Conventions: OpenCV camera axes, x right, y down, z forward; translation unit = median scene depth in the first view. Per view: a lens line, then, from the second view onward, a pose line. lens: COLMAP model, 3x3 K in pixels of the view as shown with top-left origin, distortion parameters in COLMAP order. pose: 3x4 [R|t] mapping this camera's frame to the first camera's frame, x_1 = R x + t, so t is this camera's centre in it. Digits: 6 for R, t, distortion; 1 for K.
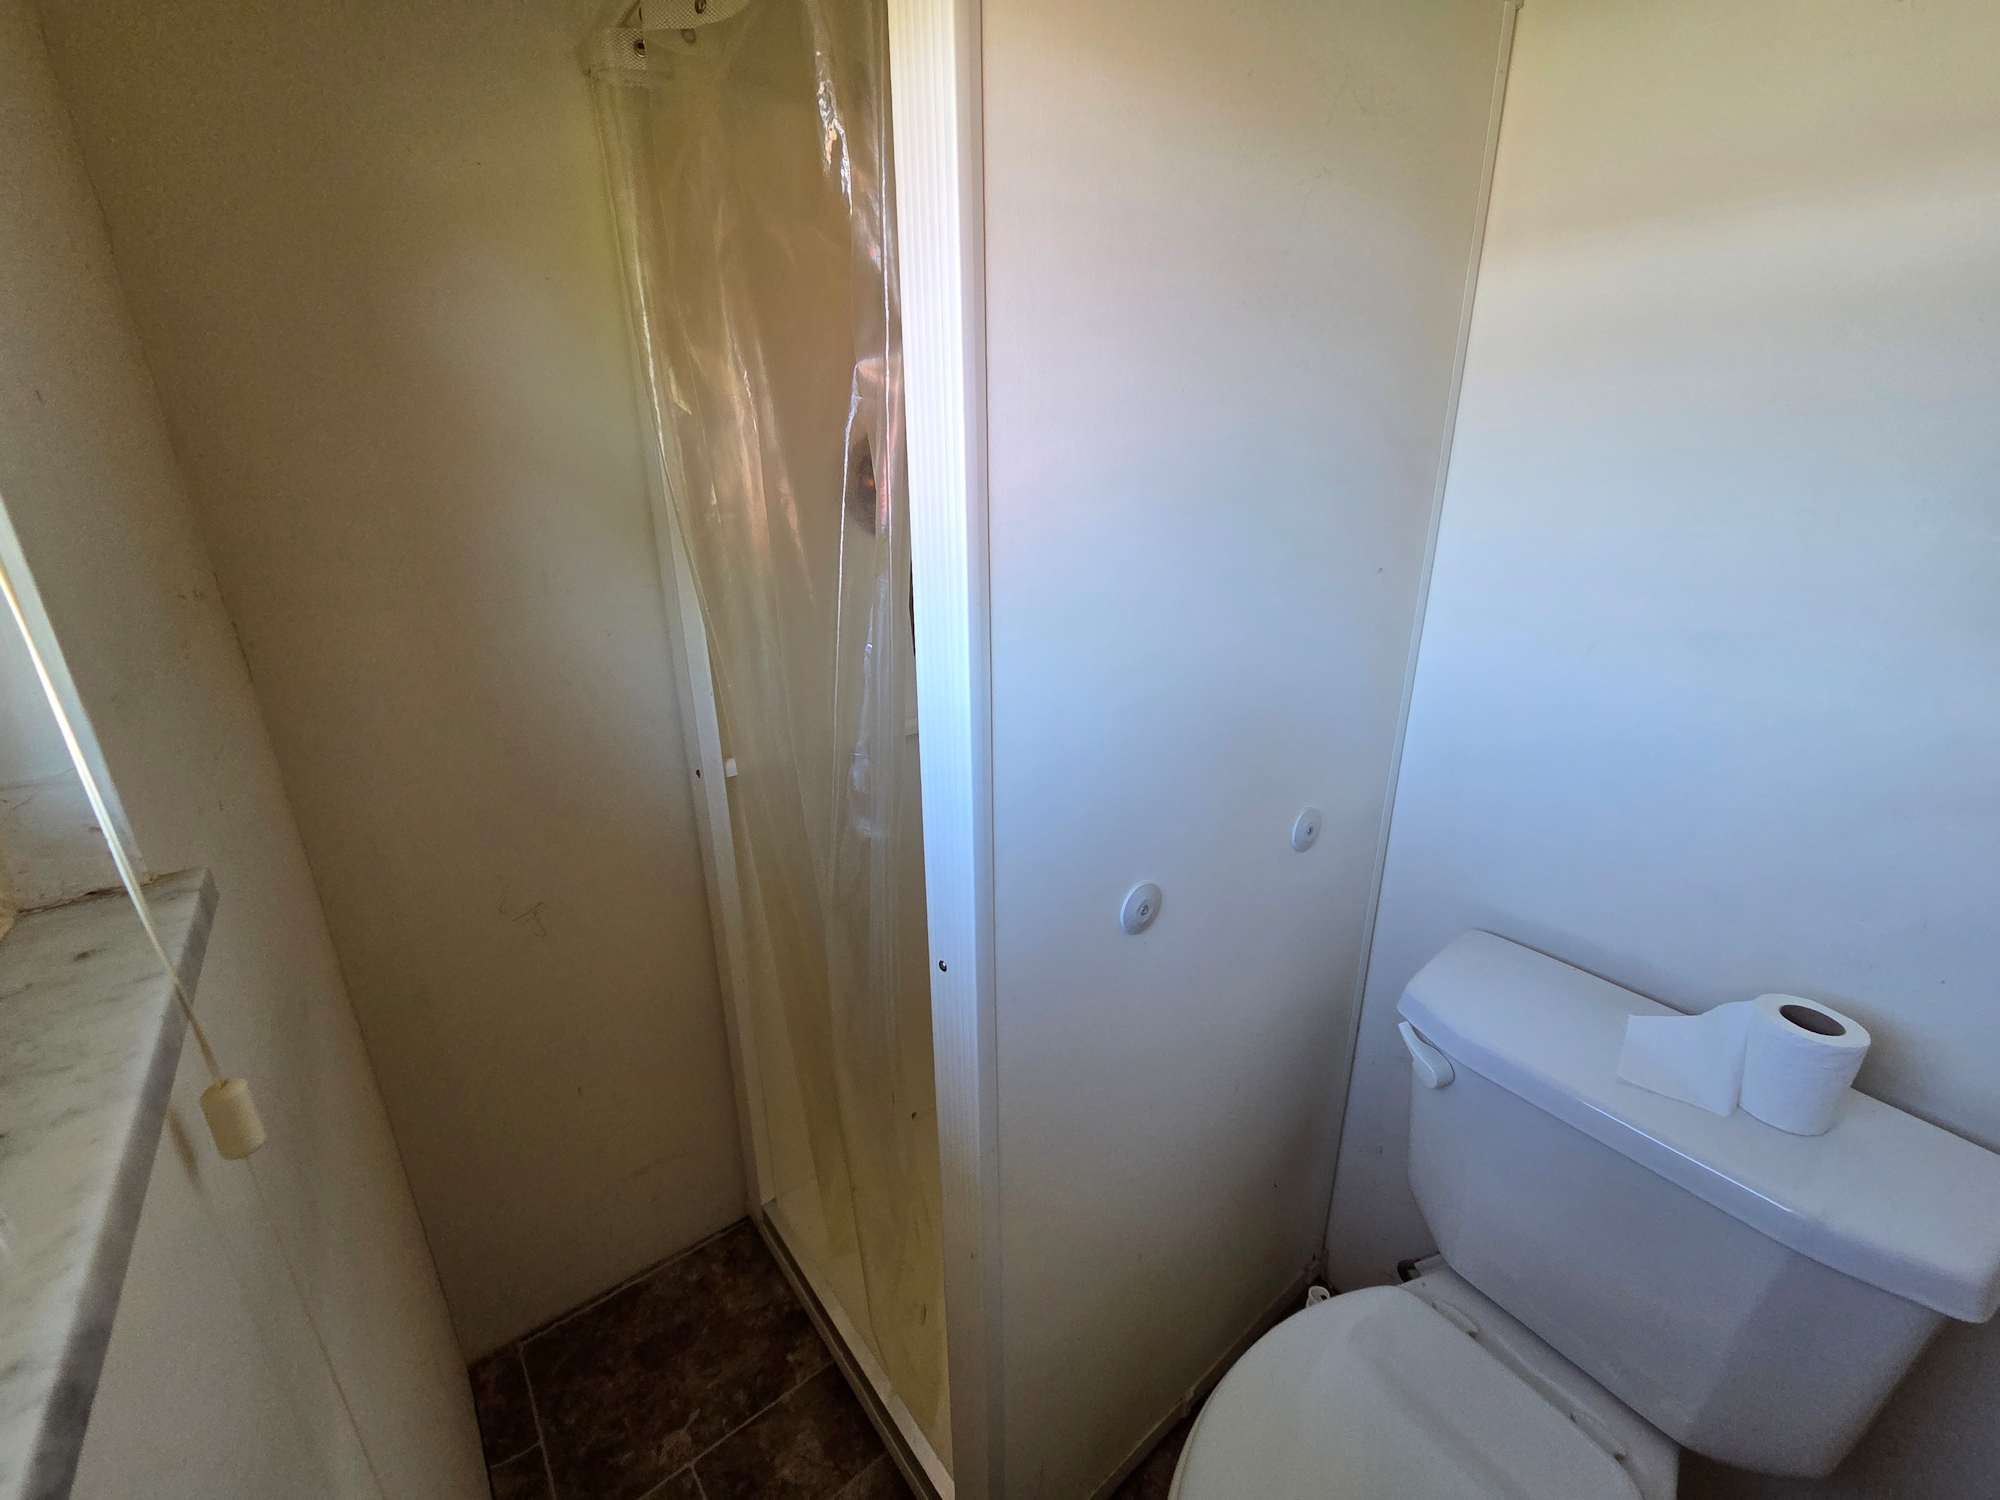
lens RADIAL K [[811.4, 0, 996.6], [0, 811.4, 748.2], [0, 0, 1]] dist [0.000803, -0.000633]
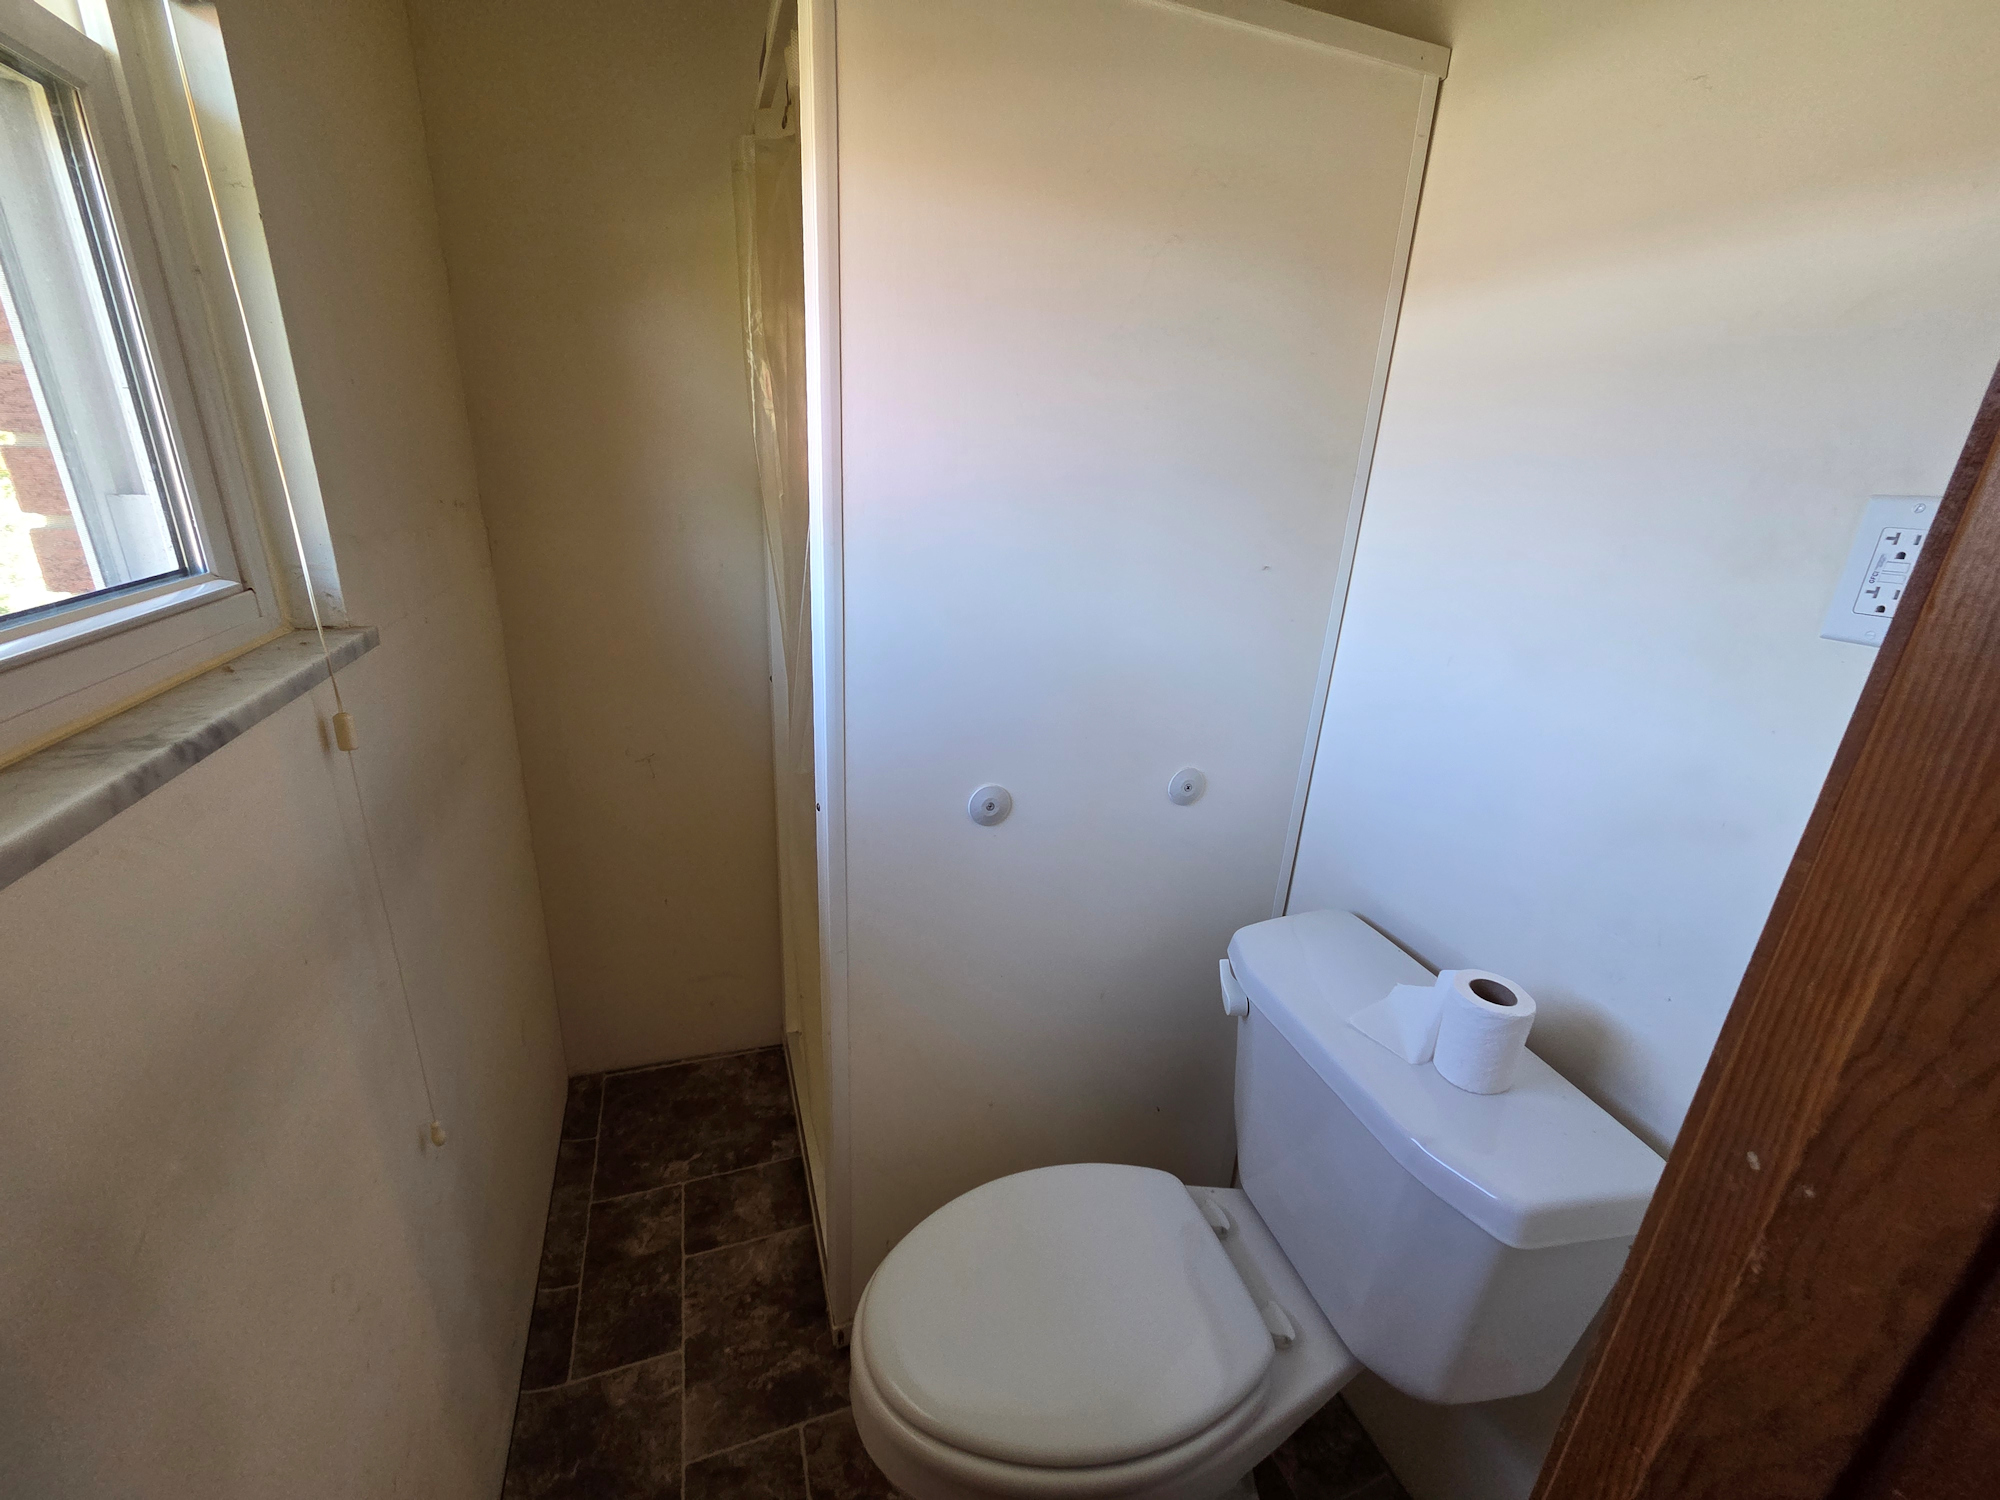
lens RADIAL K [[811.4, 0, 996.6], [0, 811.4, 748.2], [0, 0, 1]] dist [0.000803, -0.000633]
pose [[0.947017, 0.162132, -0.277257, 0.363436], [-0.161830, 0.986524, 0.024134, 0.051683], [0.277433, 0.022013, 0.960493, -0.160658]]
